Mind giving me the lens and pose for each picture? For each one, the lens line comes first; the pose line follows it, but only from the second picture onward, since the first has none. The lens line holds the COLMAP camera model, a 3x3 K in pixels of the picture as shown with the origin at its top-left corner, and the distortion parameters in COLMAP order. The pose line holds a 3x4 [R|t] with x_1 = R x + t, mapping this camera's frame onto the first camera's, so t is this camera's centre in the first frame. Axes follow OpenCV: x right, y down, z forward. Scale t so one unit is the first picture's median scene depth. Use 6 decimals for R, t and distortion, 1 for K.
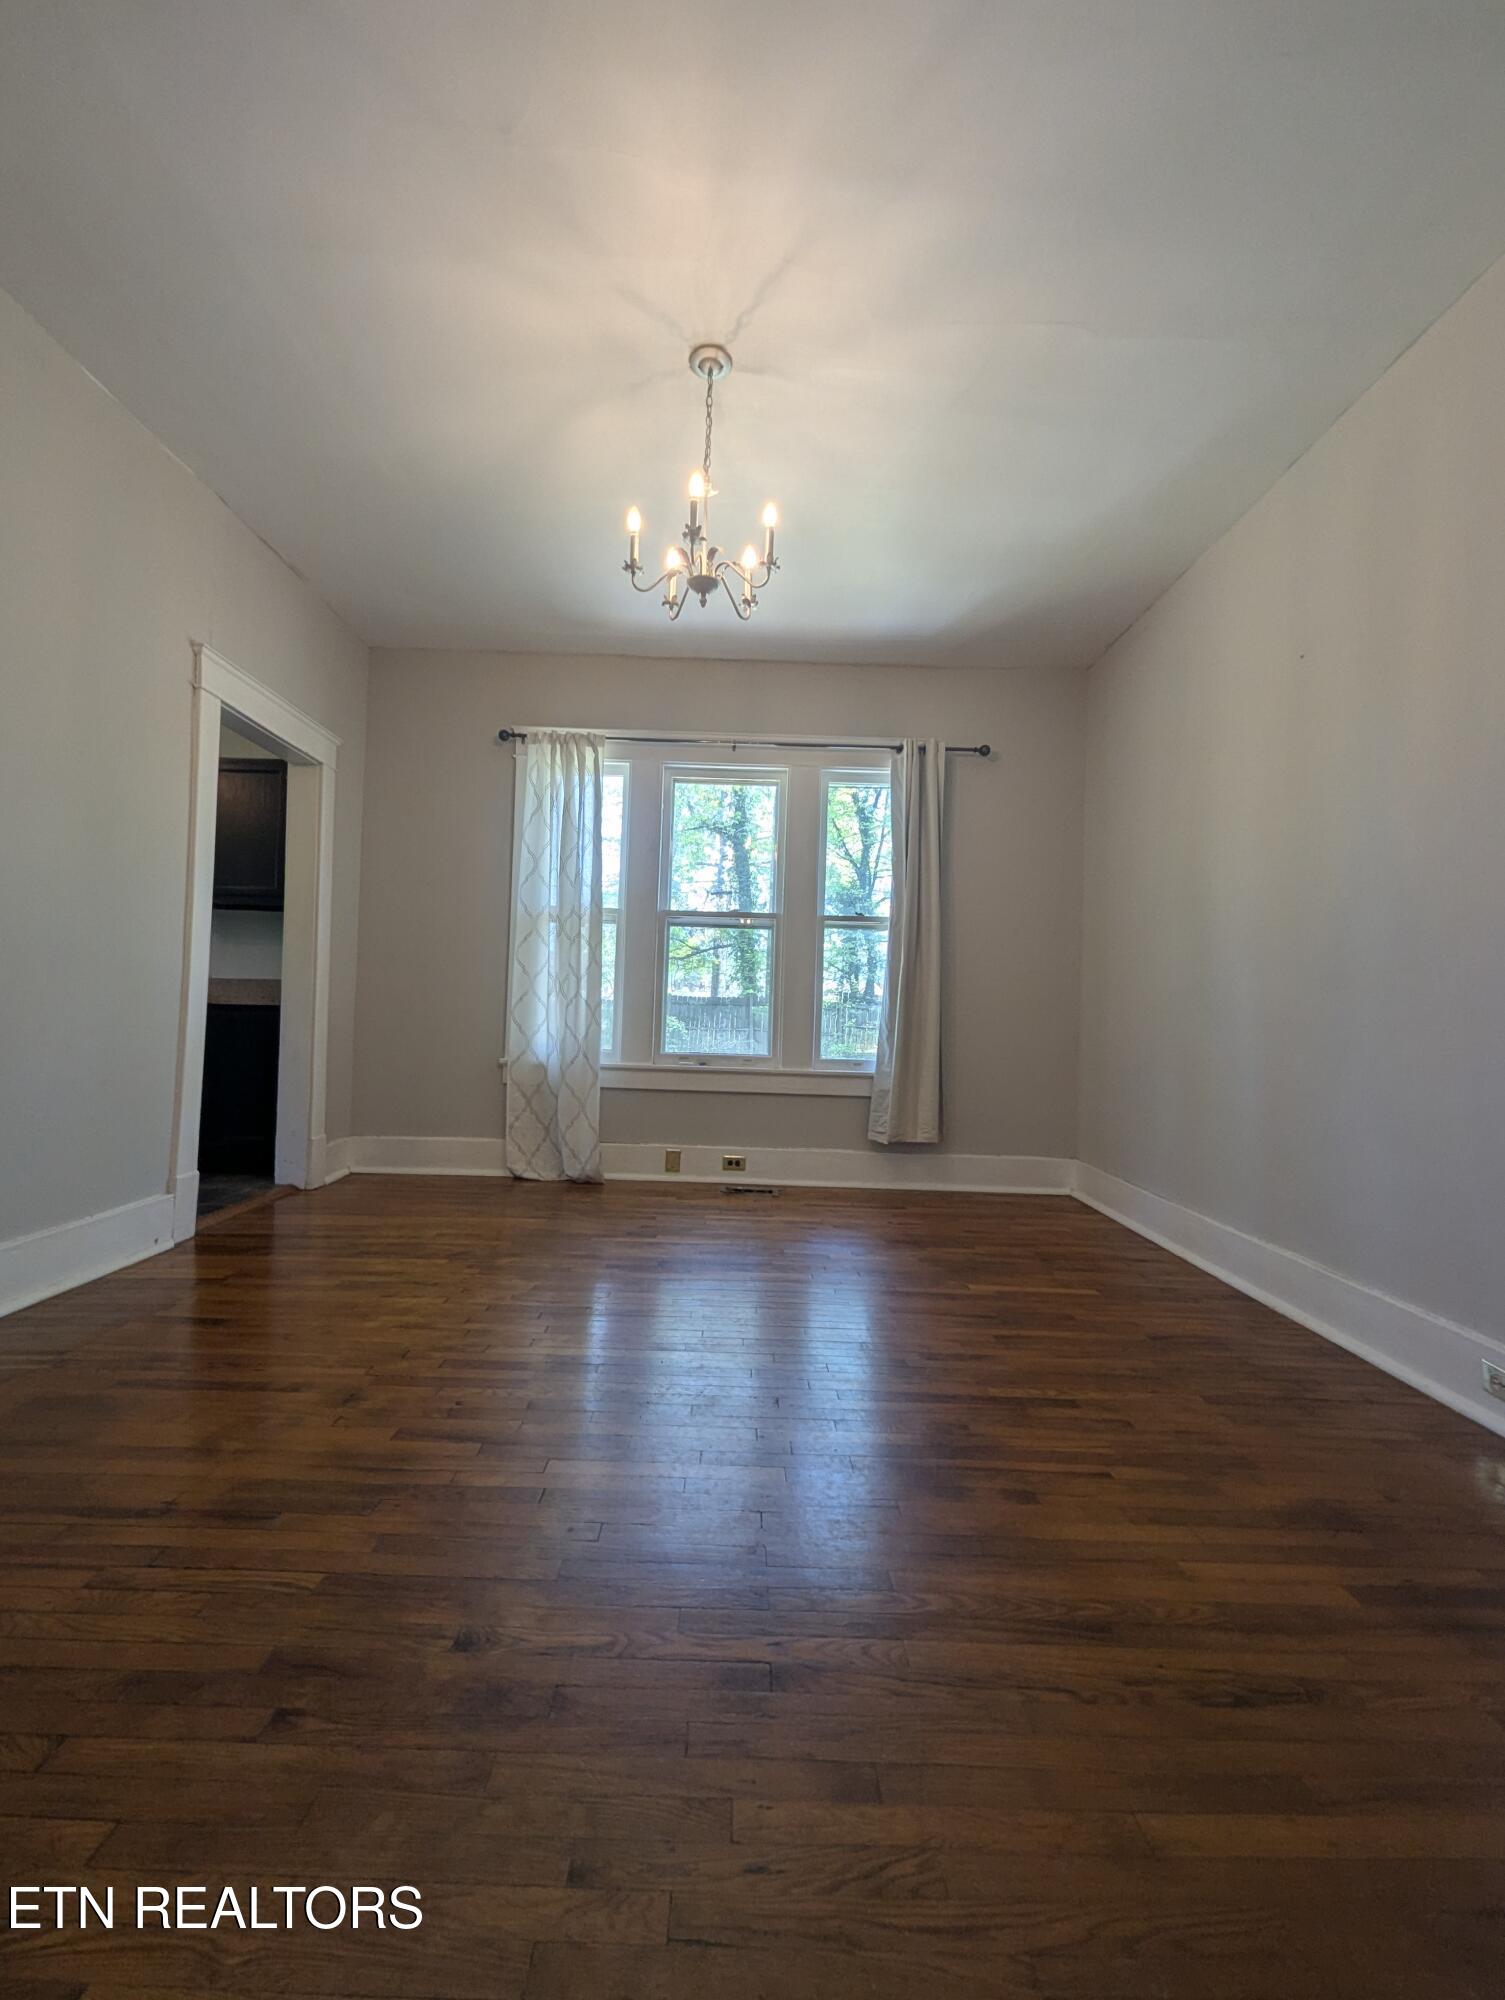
lens RADIAL K [[769.8, 0, 720.3], [0, 769.8, 1026.8], [0, 0, 1]] dist [-0.013990, -0.000334]
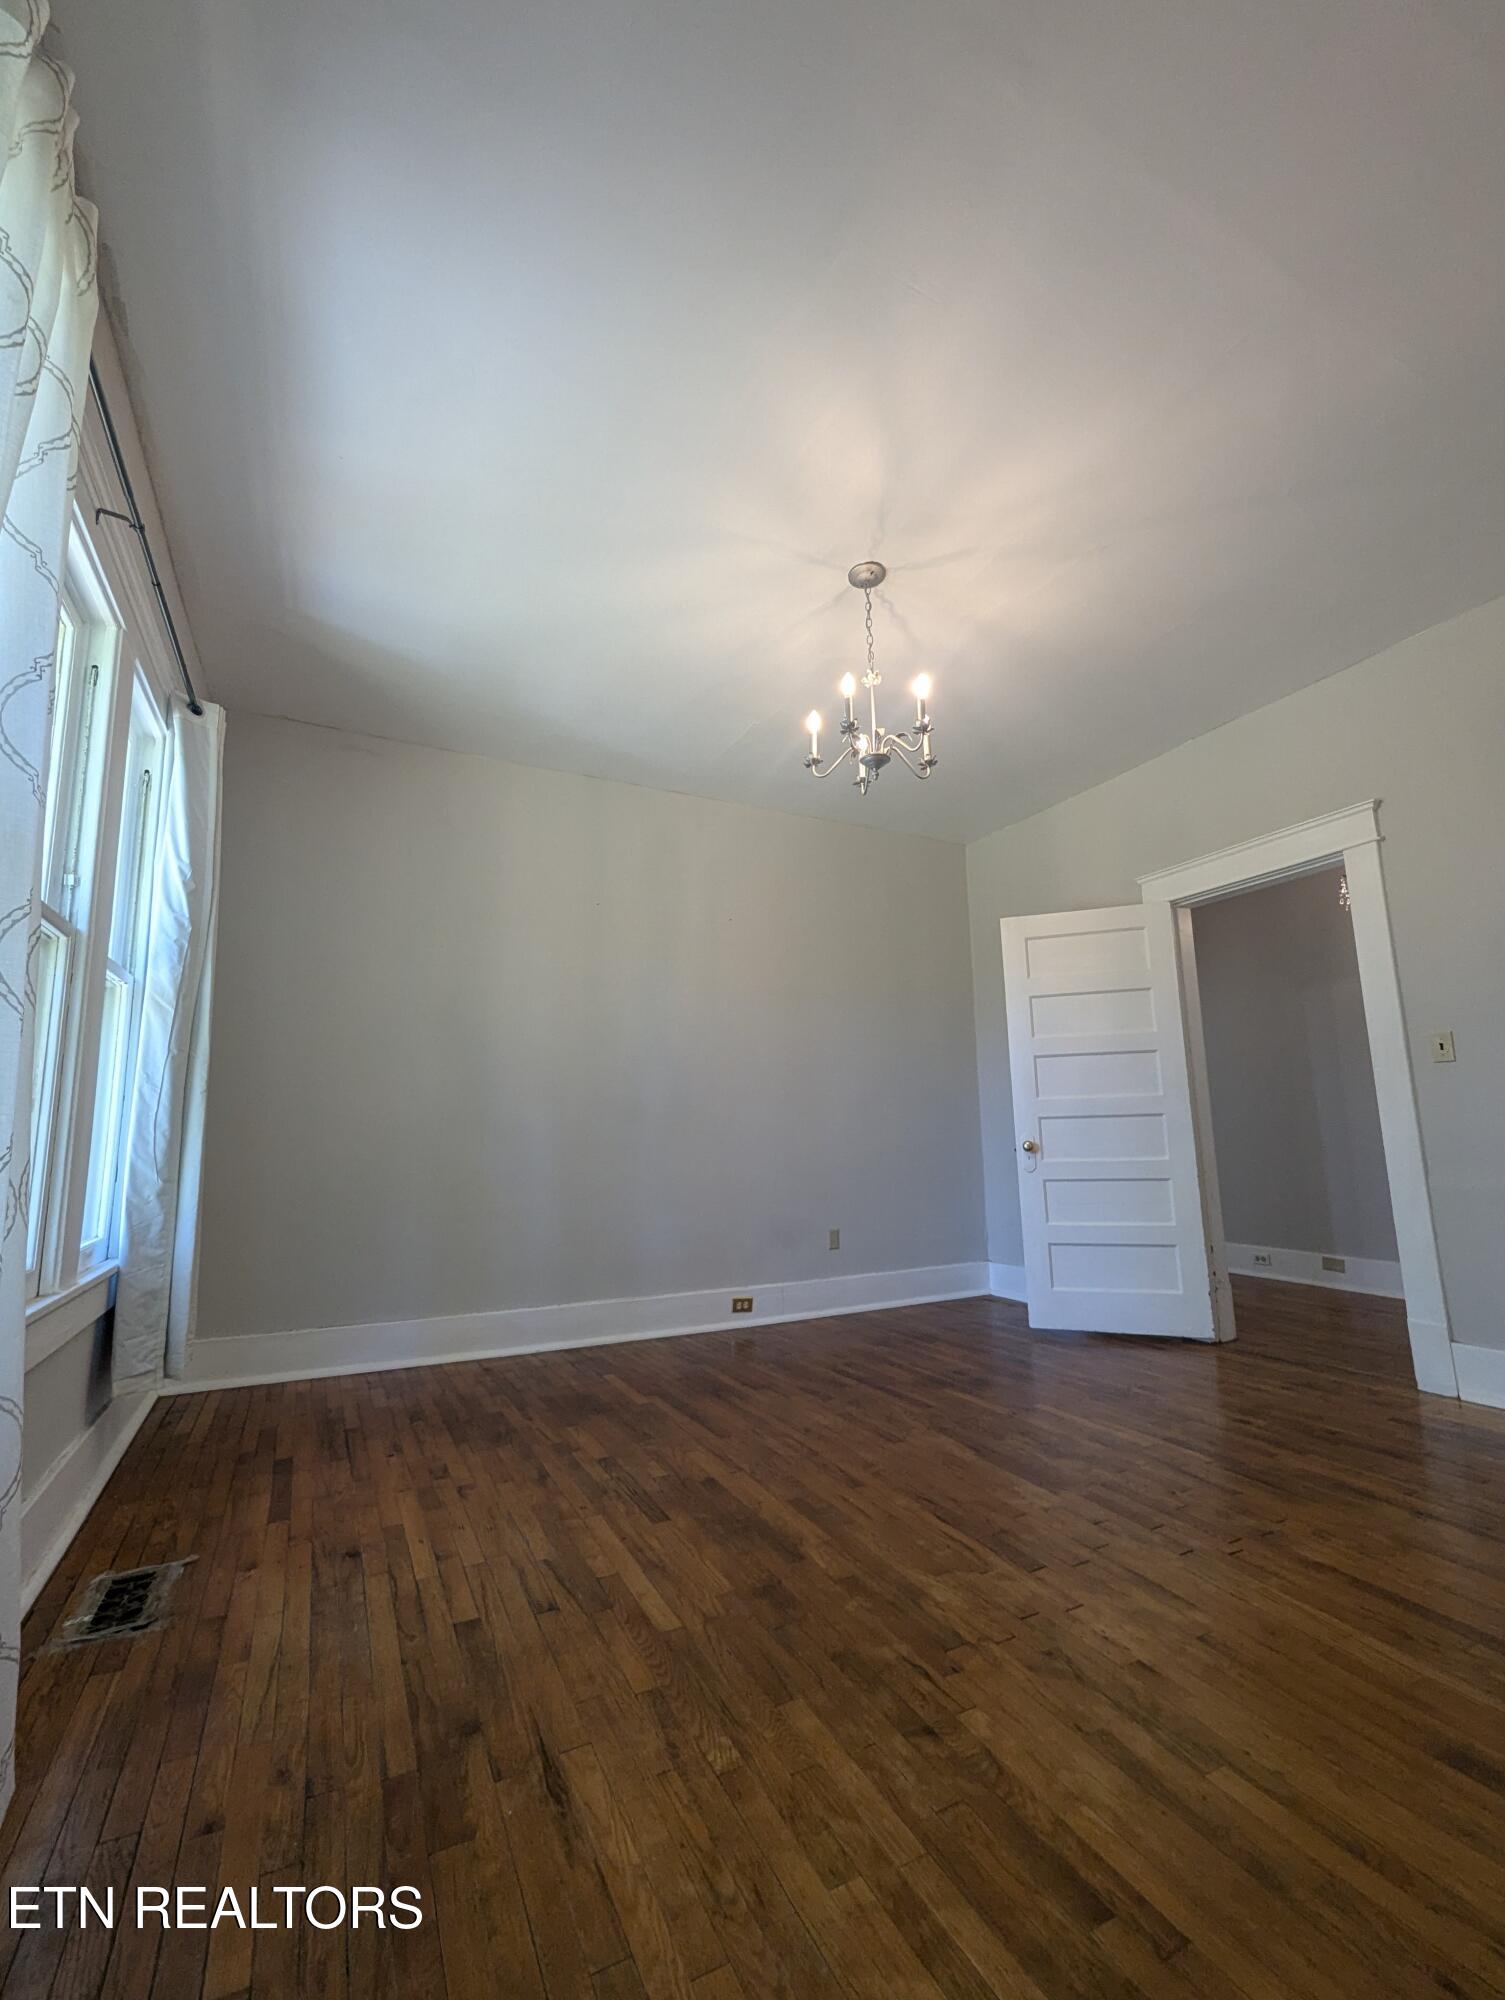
lens RADIAL K [[855.1, 0, 745.5], [0, 855.1, 1002.3], [0, 0, 1]] dist [0.010375, -0.000091]
pose [[-0.451194, 0.112505, 0.885306, -0.983905], [0.006053, 0.992385, -0.123028, -0.070670], [-0.892405, -0.050151, -0.448439, 1.678875]]
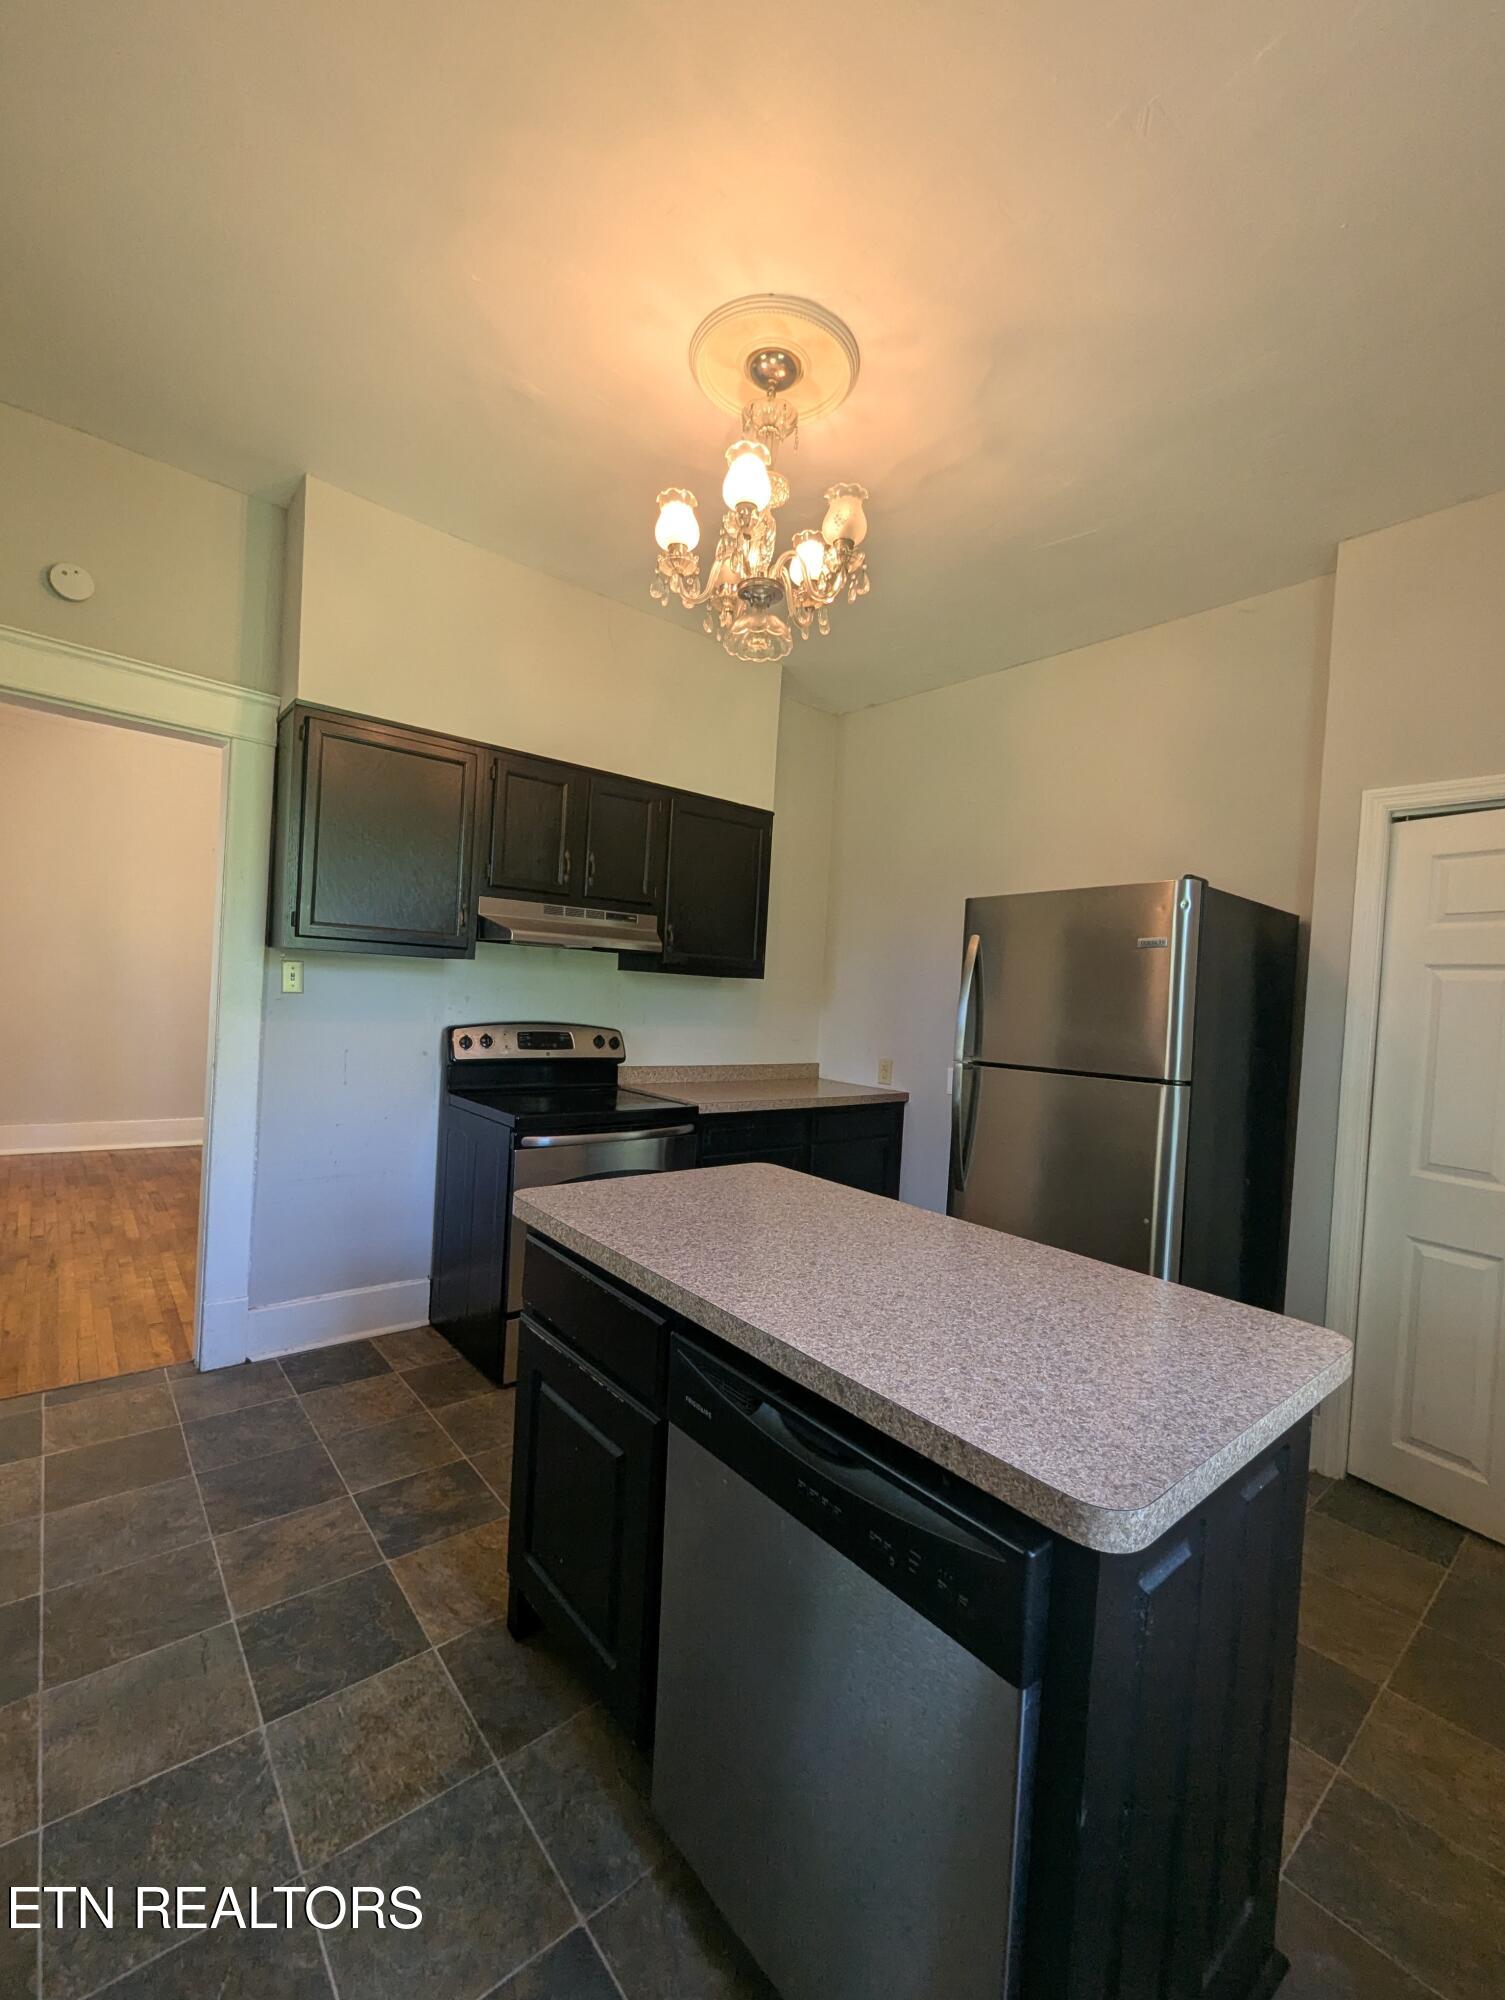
lens RADIAL K [[818.4, 0, 747.0], [0, 818.4, 1007.1], [0, 0, 1]] dist [-0.000326, -0.000004]
pose [[-0.657120, -0.080470, 0.749479, -2.371752], [-0.074549, 0.996349, 0.041614, -0.283937], [-0.750091, -0.028528, -0.660719, 1.559860]]
